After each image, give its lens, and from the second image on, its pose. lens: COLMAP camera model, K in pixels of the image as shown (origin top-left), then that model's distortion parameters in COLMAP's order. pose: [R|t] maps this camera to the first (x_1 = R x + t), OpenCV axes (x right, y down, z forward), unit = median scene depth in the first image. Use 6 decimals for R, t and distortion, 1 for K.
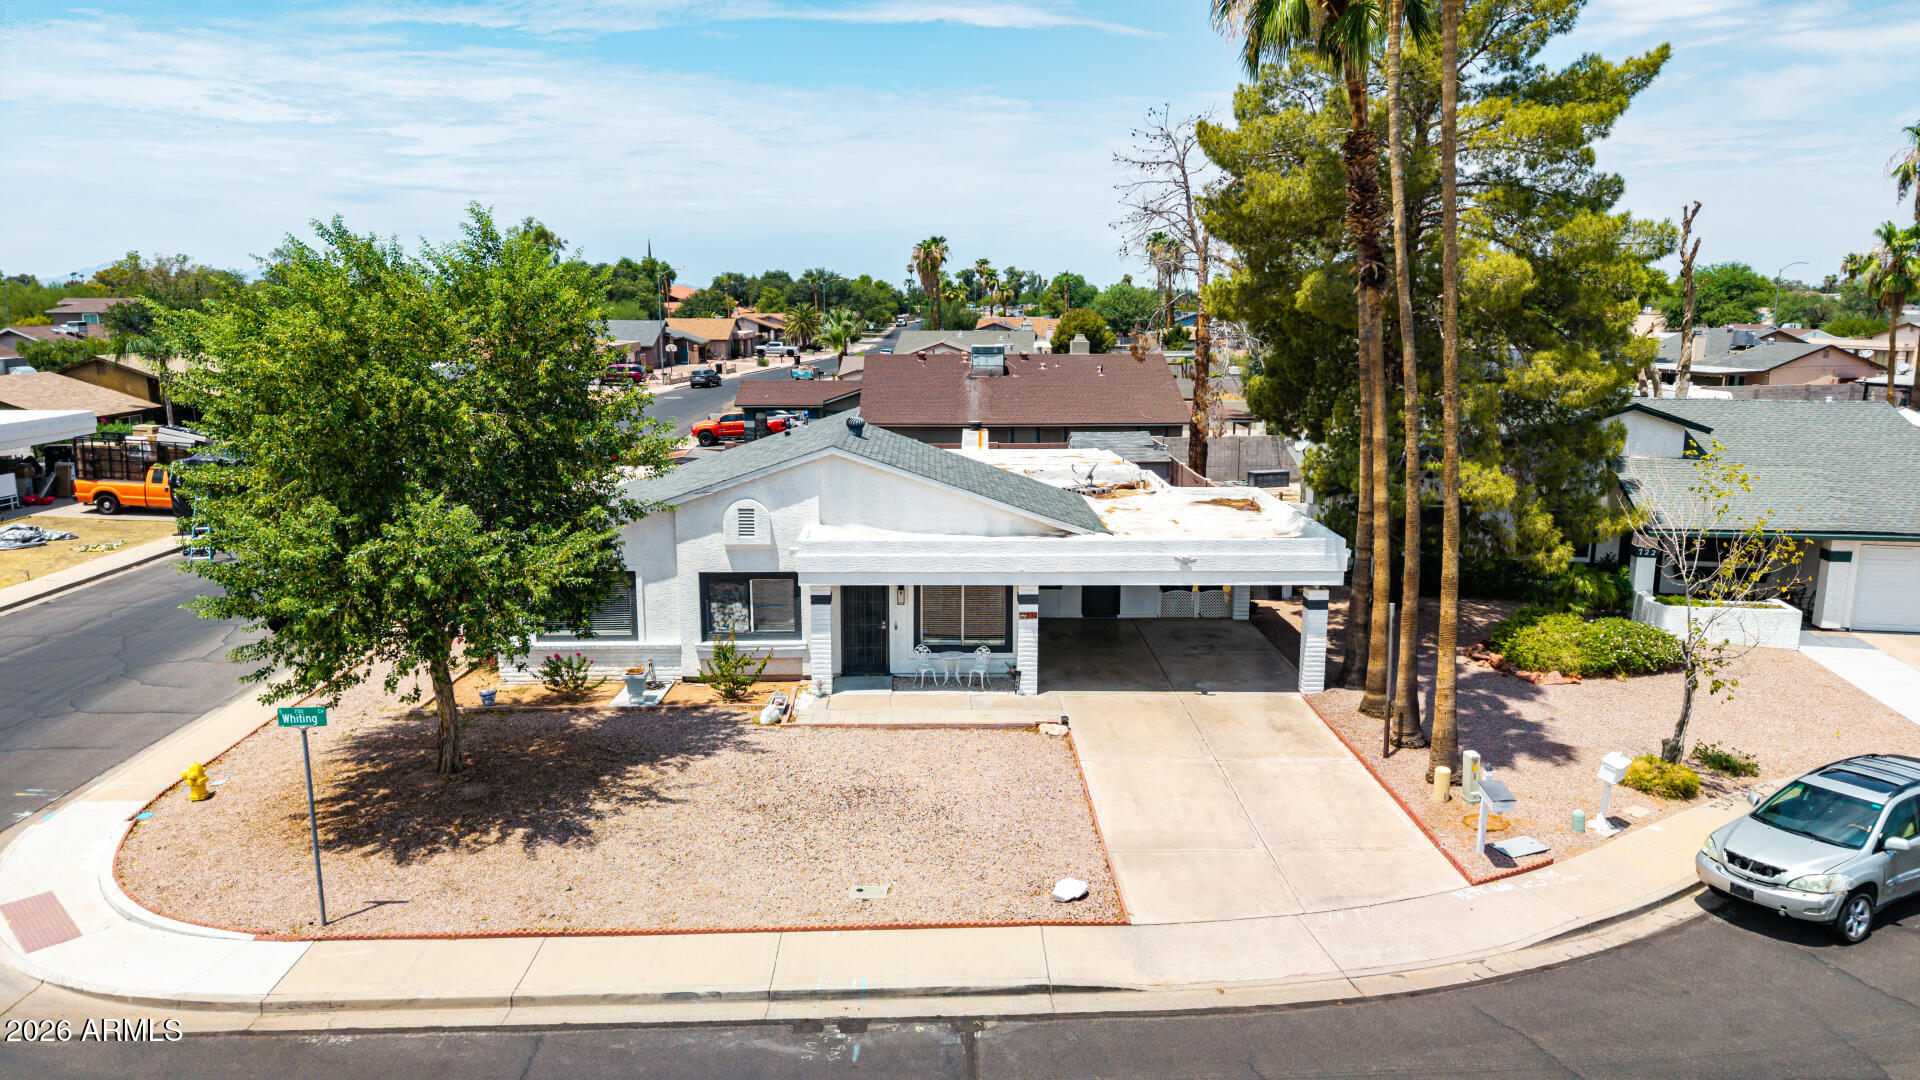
lens RADIAL K [[1279.0, 0, 957.9], [0, 1279.0, 540.2], [0, 0, 1]] dist [0.022521, -0.017981]
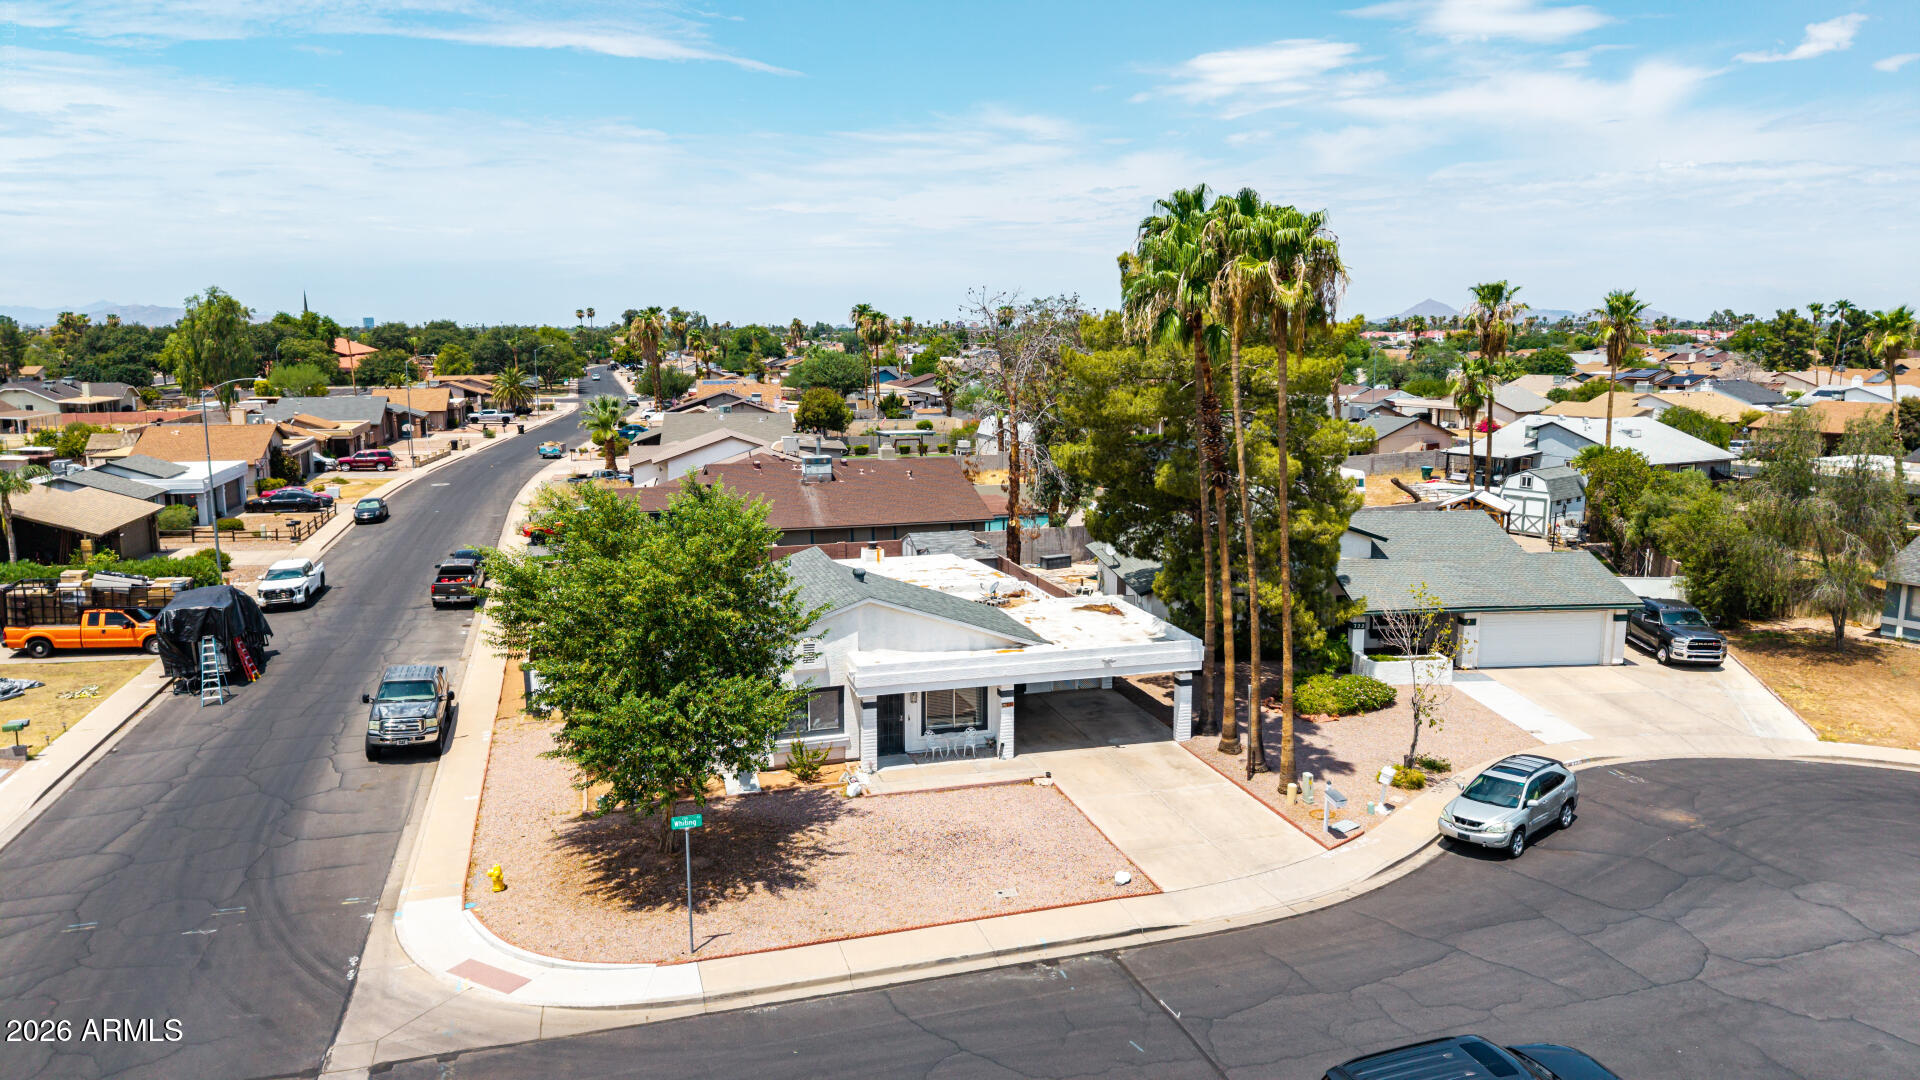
lens RADIAL K [[1279.0, 0, 957.9], [0, 1279.0, 540.2], [0, 0, 1]] dist [0.022521, -0.017981]
pose [[0.964850, -0.046123, 0.258724, -0.428688], [0.052558, 0.998455, -0.018008, -0.123888], [-0.257493, 0.030973, 0.965784, -0.477965]]
